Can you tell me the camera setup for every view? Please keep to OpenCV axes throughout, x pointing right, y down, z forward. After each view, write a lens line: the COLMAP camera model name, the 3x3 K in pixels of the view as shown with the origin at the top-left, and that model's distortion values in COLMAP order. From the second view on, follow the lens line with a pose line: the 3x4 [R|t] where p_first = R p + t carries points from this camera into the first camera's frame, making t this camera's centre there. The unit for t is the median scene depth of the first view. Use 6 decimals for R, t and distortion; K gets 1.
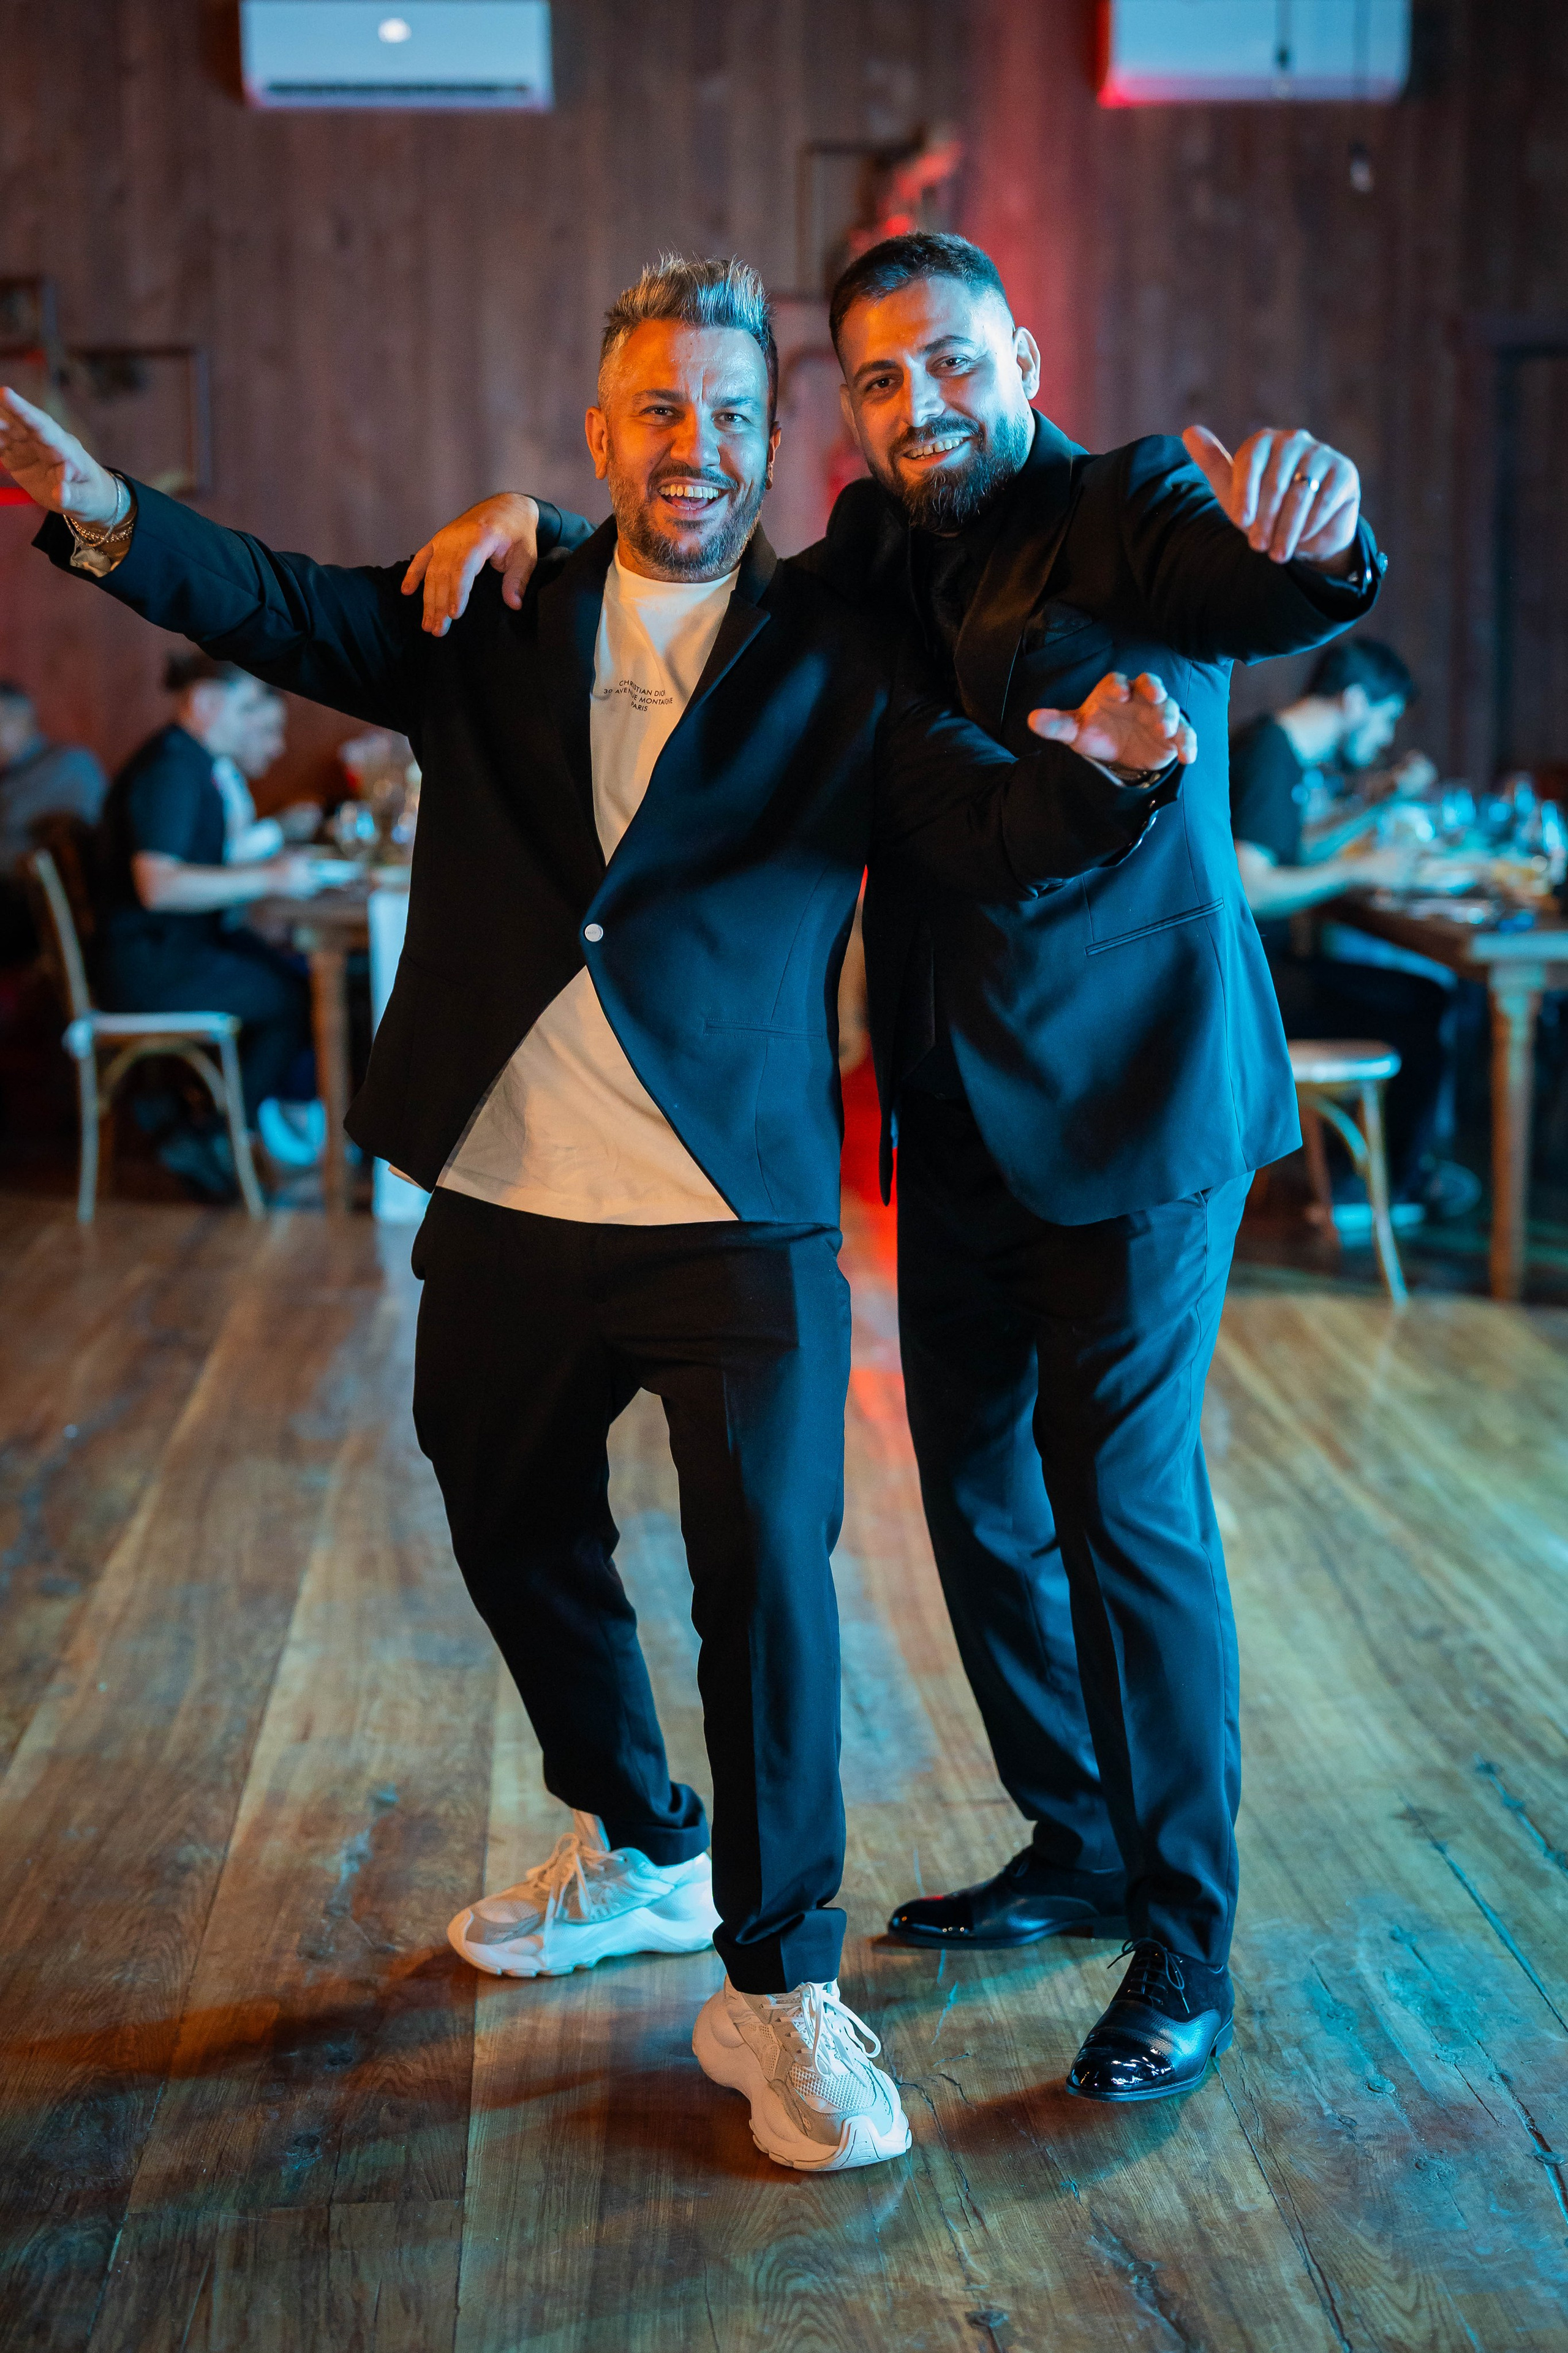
lens RADIAL K [[3266.7, 0, 784.0], [0, 3266.7, 1176.5], [0, 0, 1]] dist [-0.017529, 0.035986]
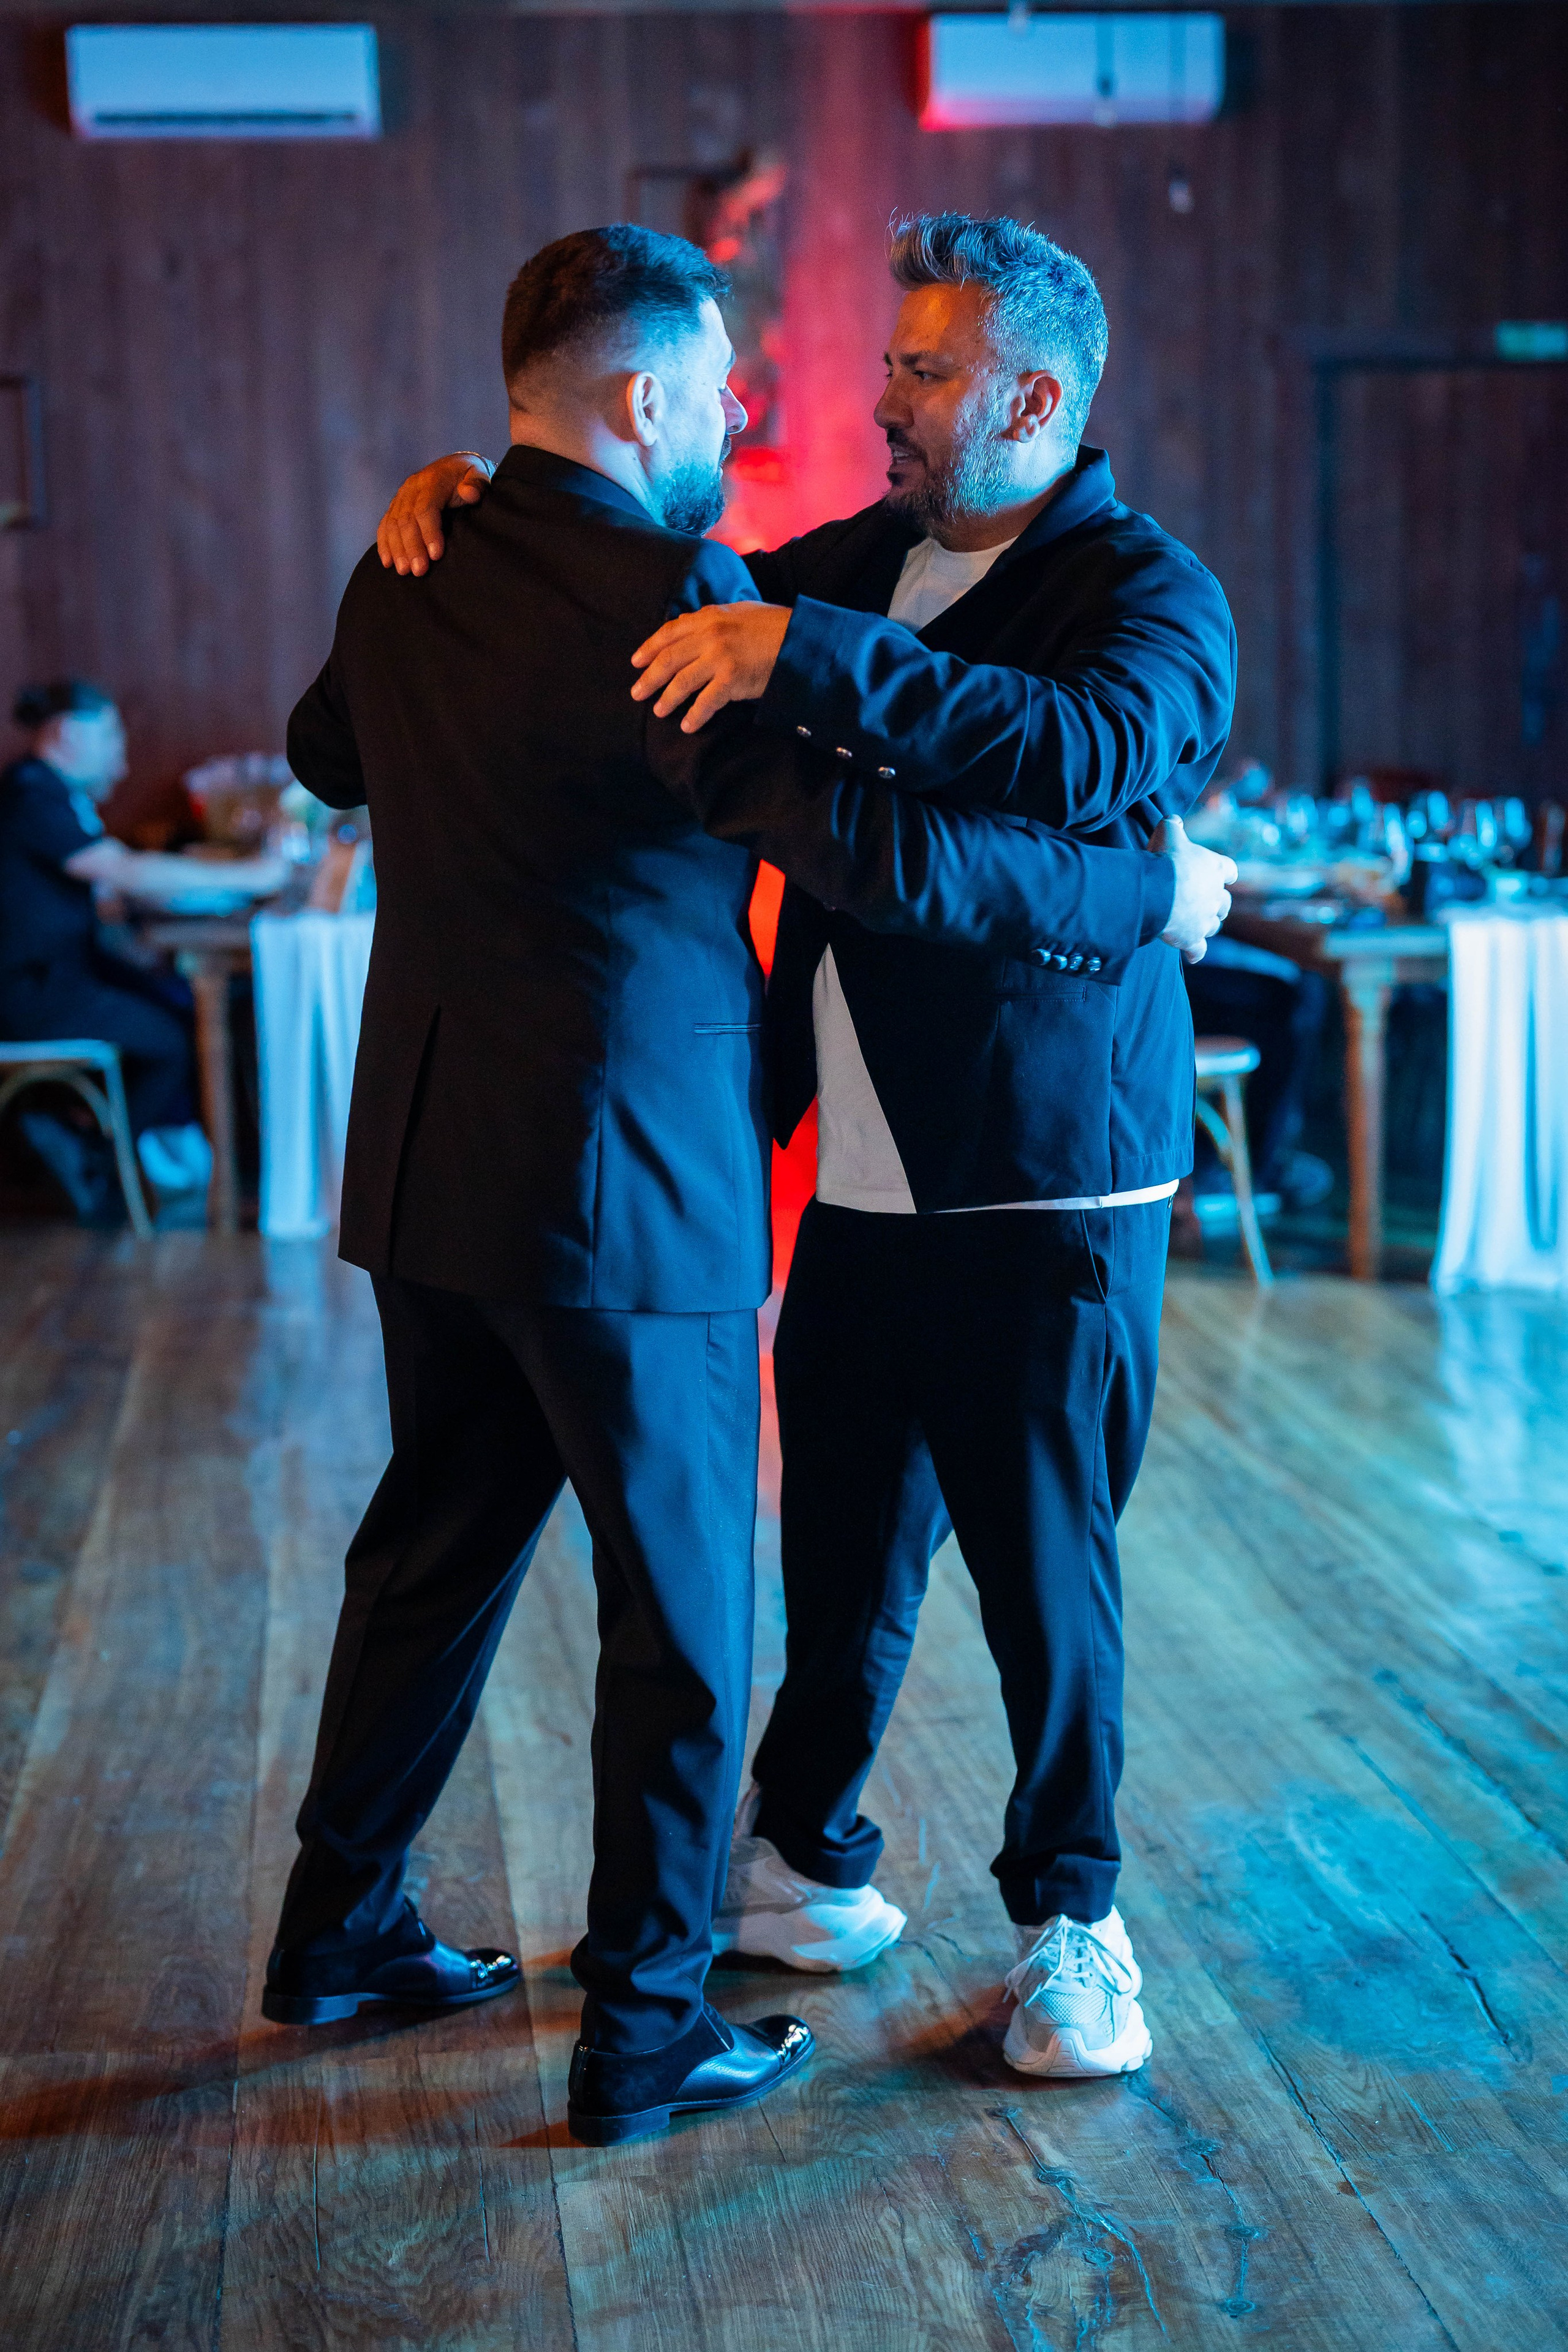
lens RADIAL K [[3345.0, 0, 784.0], [0, 3345.0, 1176.0], [0, 0, 1]] dist [-0.002101, -0.023507]
pose [[0.998085, -0.025613, 0.056304, -0.045679], [0.026052, 0.999636, -0.007076, 0.012701], [-0.056102, 0.008529, 0.998389, -0.118584]]
